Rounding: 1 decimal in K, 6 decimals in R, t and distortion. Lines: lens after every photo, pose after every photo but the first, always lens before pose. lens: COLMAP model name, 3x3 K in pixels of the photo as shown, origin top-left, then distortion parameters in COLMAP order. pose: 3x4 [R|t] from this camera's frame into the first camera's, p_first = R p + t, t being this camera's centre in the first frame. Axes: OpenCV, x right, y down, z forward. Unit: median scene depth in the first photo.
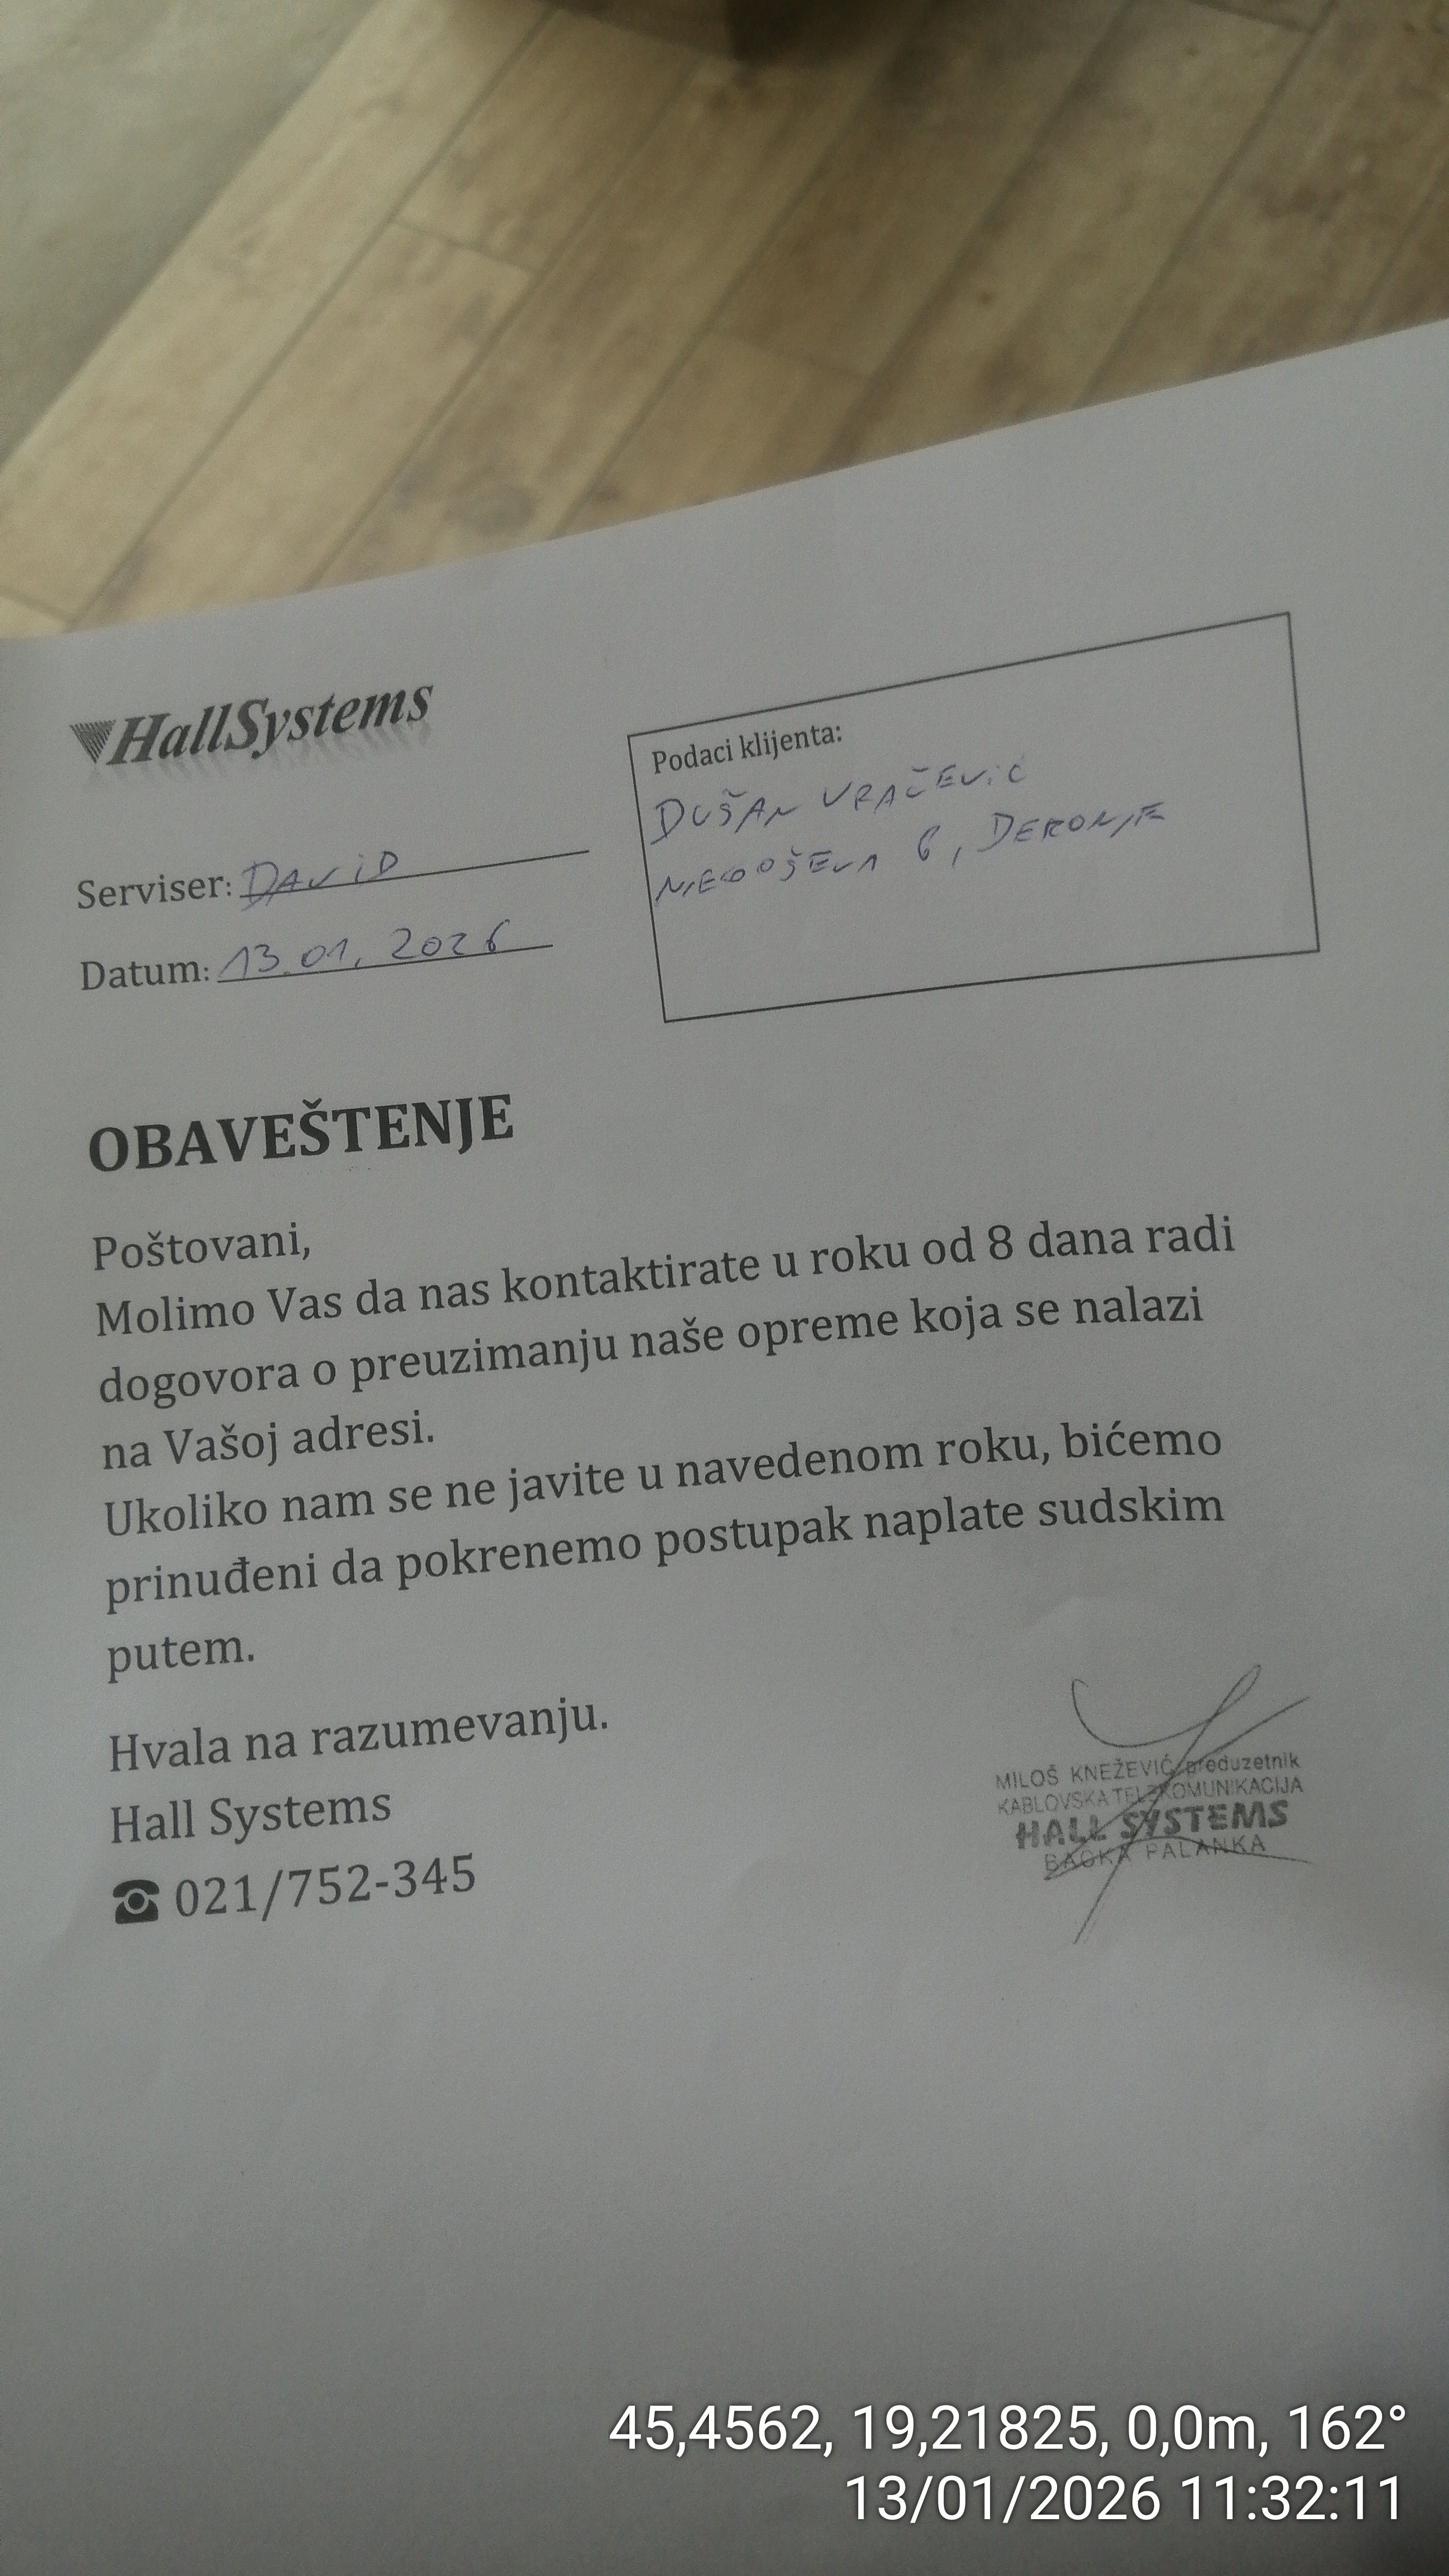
lens RADIAL K [[2131.6, 0, 723.8], [0, 2131.6, 1289.2], [0, 0, 1]] dist [0.007588, 0.046531]
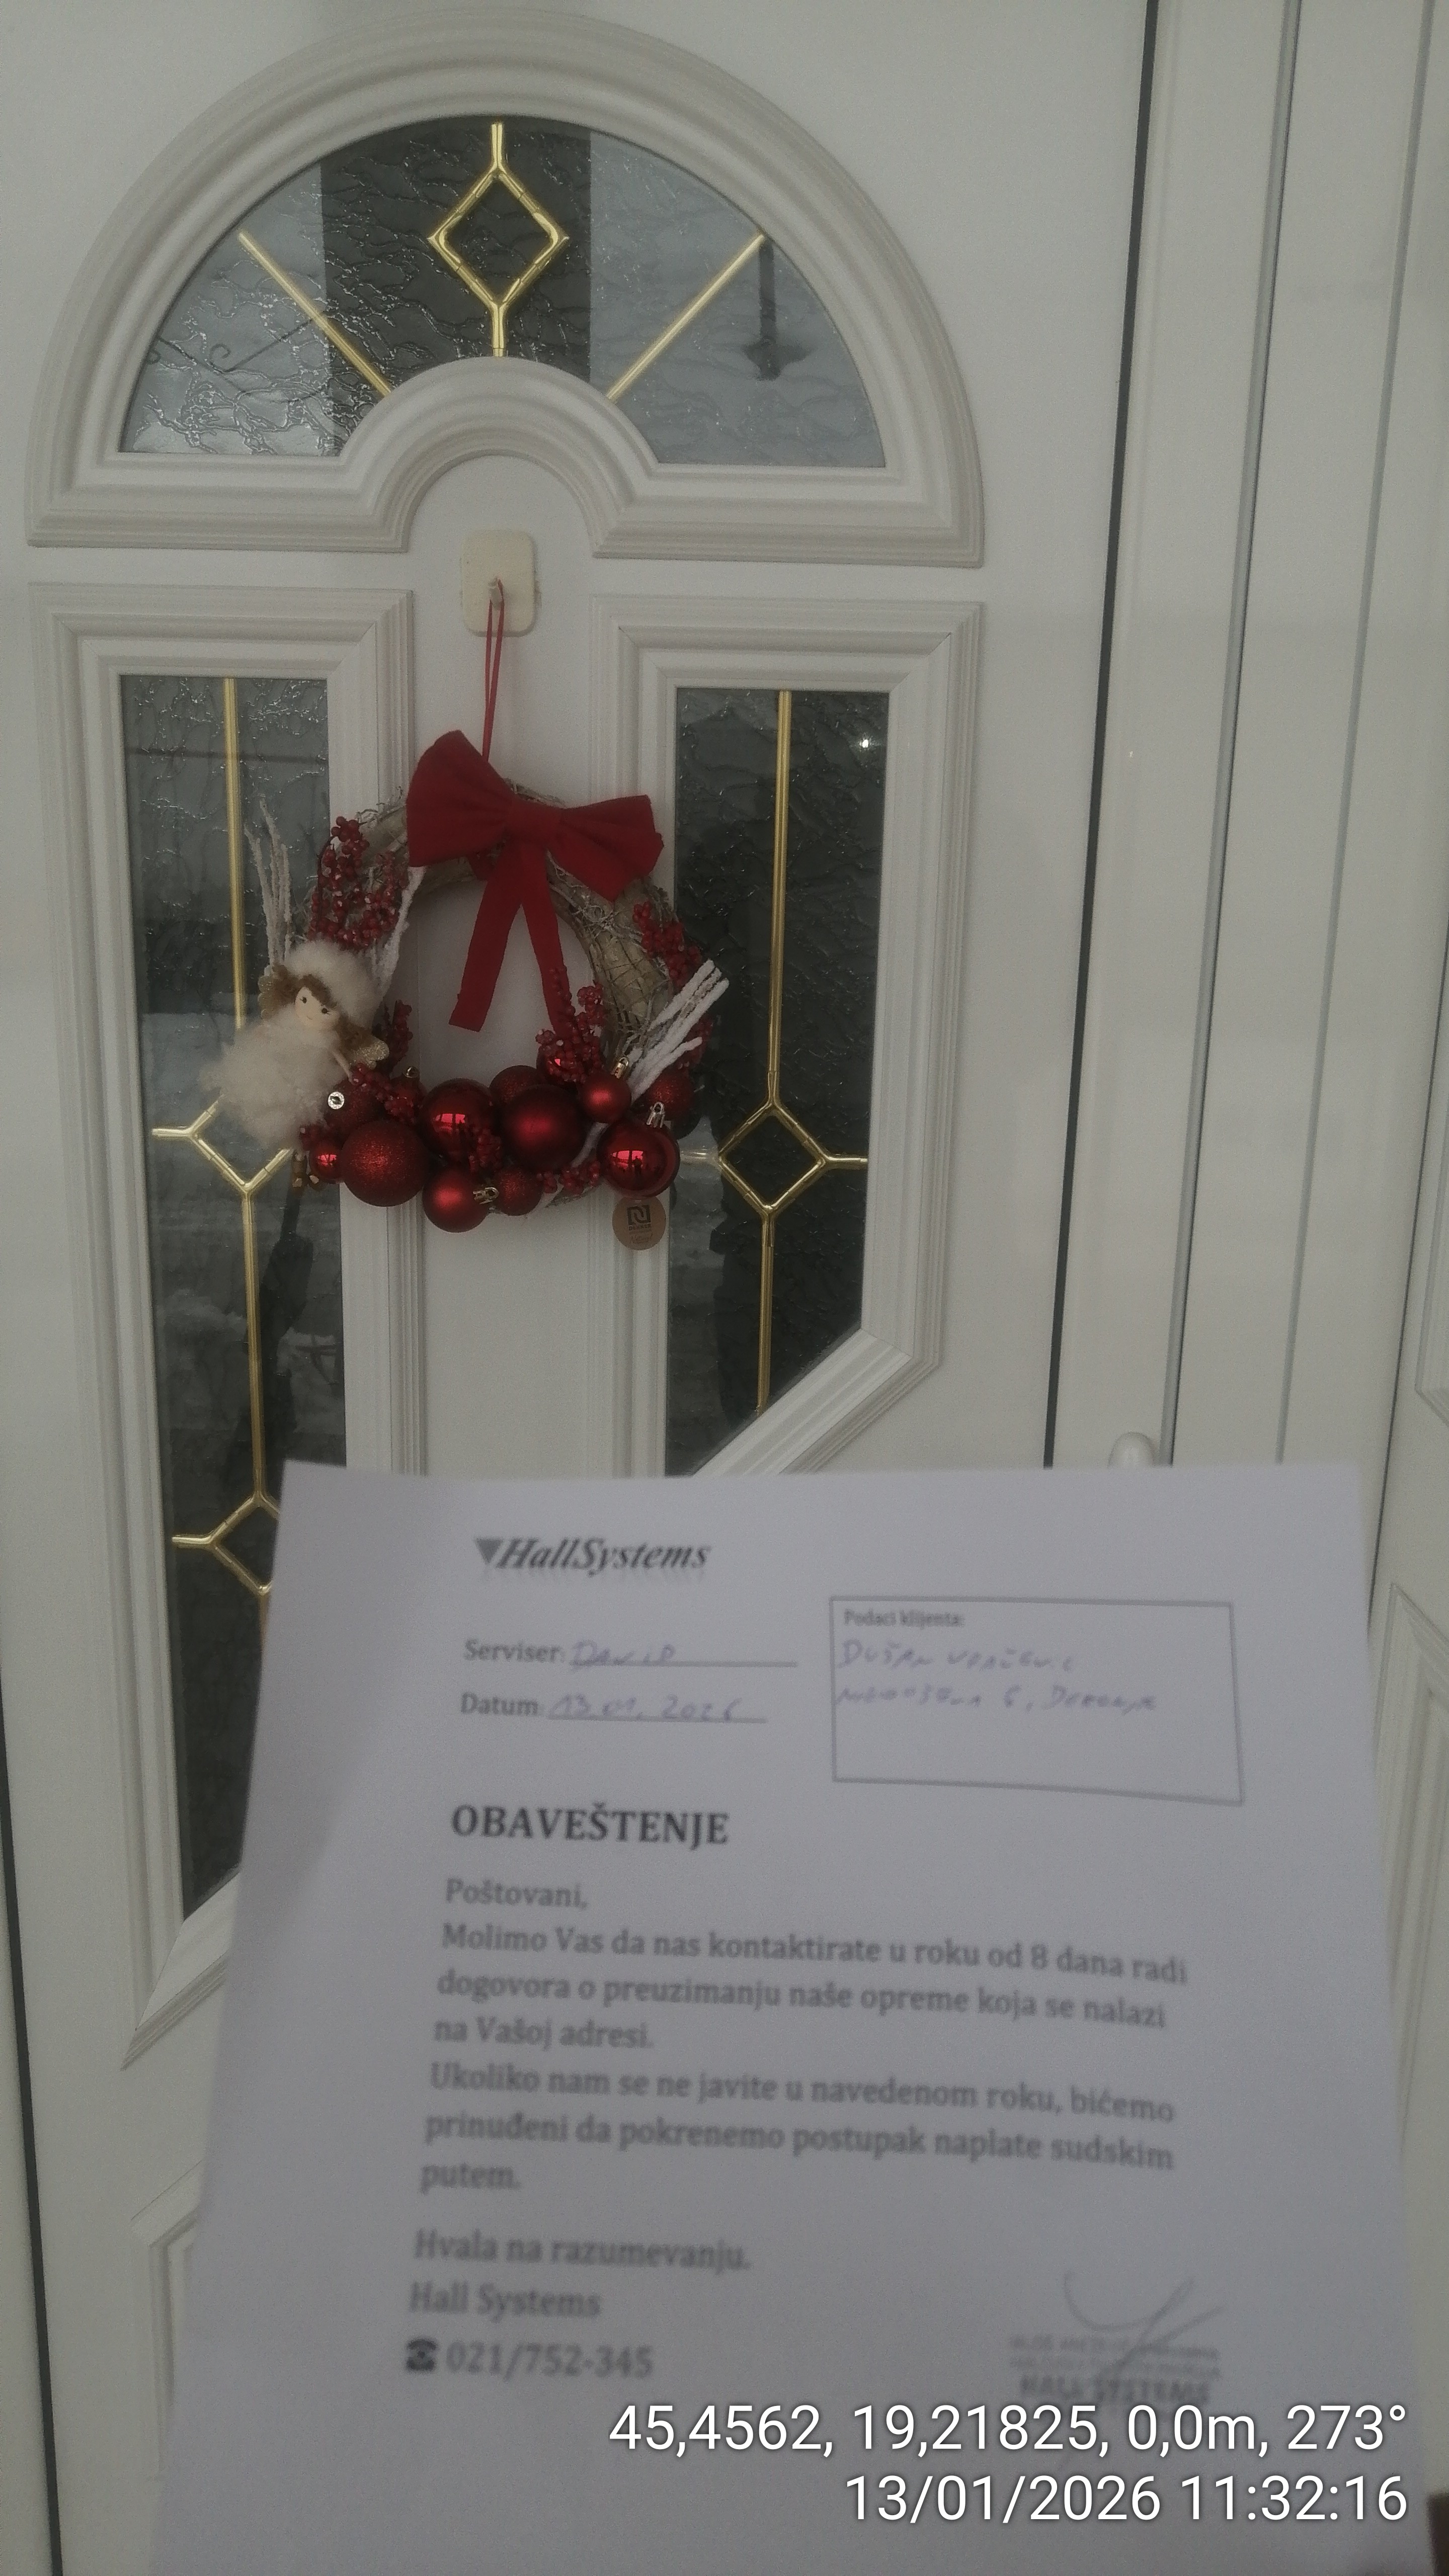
lens RADIAL K [[2131.6, 0, 727.3], [0, 2131.6, 1261.3], [0, 0, 1]] dist [0.007588, 0.046531]
pose [[0.993217, 0.107496, -0.044318, -0.078046], [-0.115683, 0.951948, -0.283570, -0.035750], [0.011706, 0.286773, 0.957927, -0.612155]]
